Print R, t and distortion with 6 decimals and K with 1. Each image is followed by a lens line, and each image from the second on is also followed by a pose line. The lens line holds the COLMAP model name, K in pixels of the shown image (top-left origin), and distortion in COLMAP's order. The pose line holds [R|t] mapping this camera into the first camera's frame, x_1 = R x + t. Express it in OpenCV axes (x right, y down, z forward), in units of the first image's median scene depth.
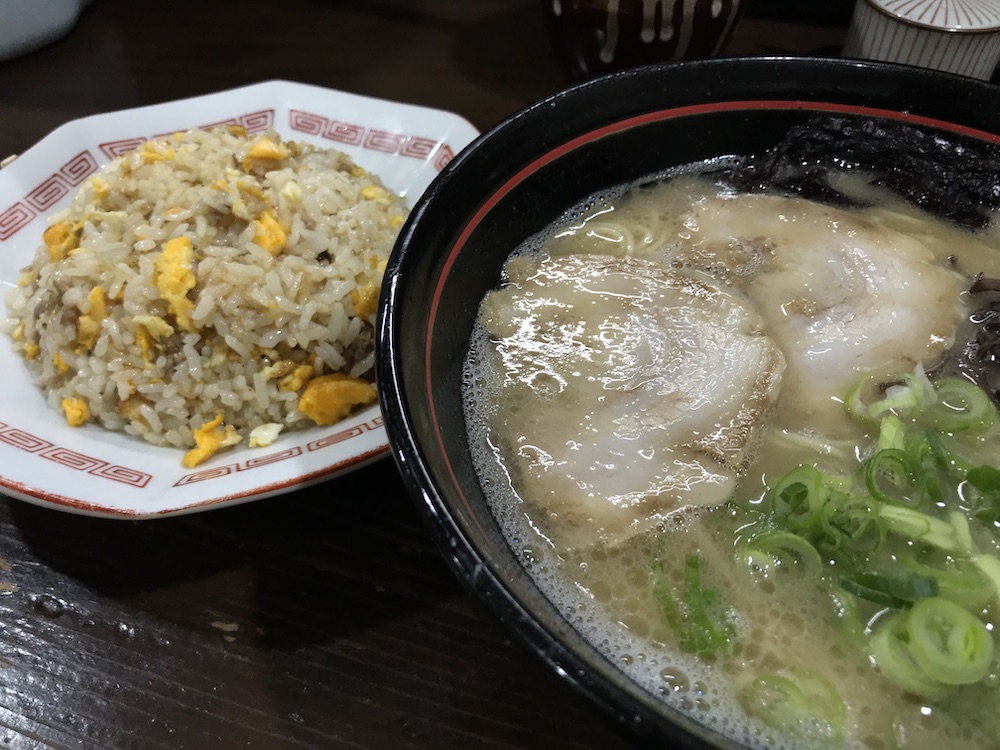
lens RADIAL K [[832.6, 0, 500.0], [0, 832.6, 375.0], [0, 0, 1]] dist [-0.011220, -0.009032]
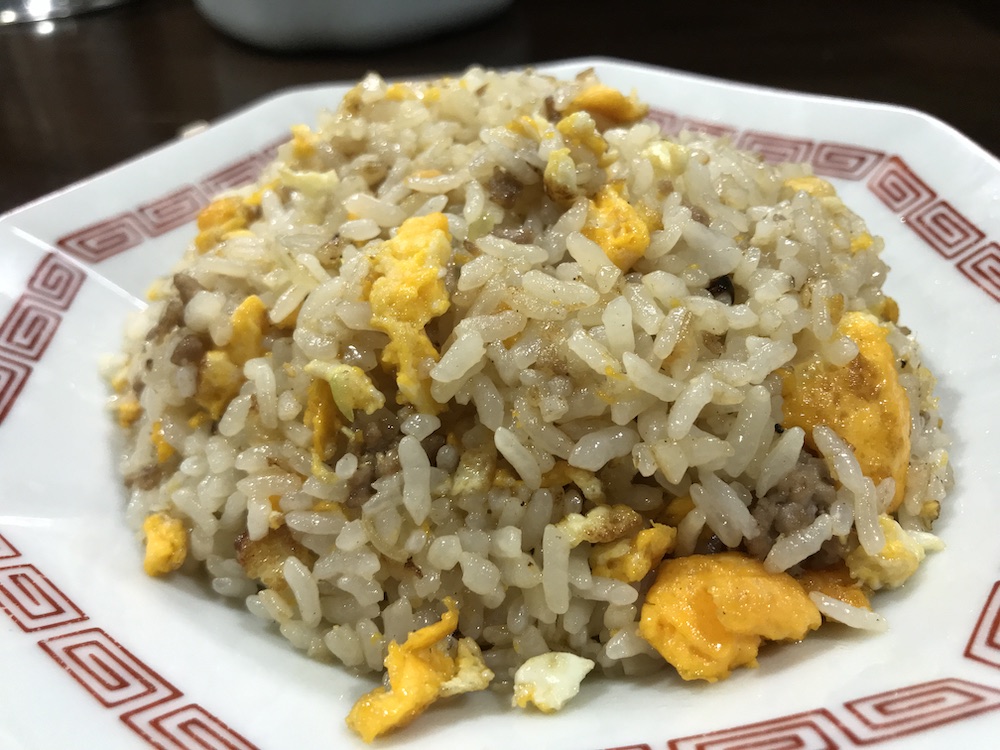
lens RADIAL K [[832.6, 0, 500.0], [0, 832.6, 375.0], [0, 0, 1]] dist [-0.011220, -0.009032]
pose [[0.965535, 0.115854, -0.233066, -0.228442], [-0.154120, 0.976090, -0.153280, -0.008289], [0.209735, 0.183917, 0.960305, 0.575180]]
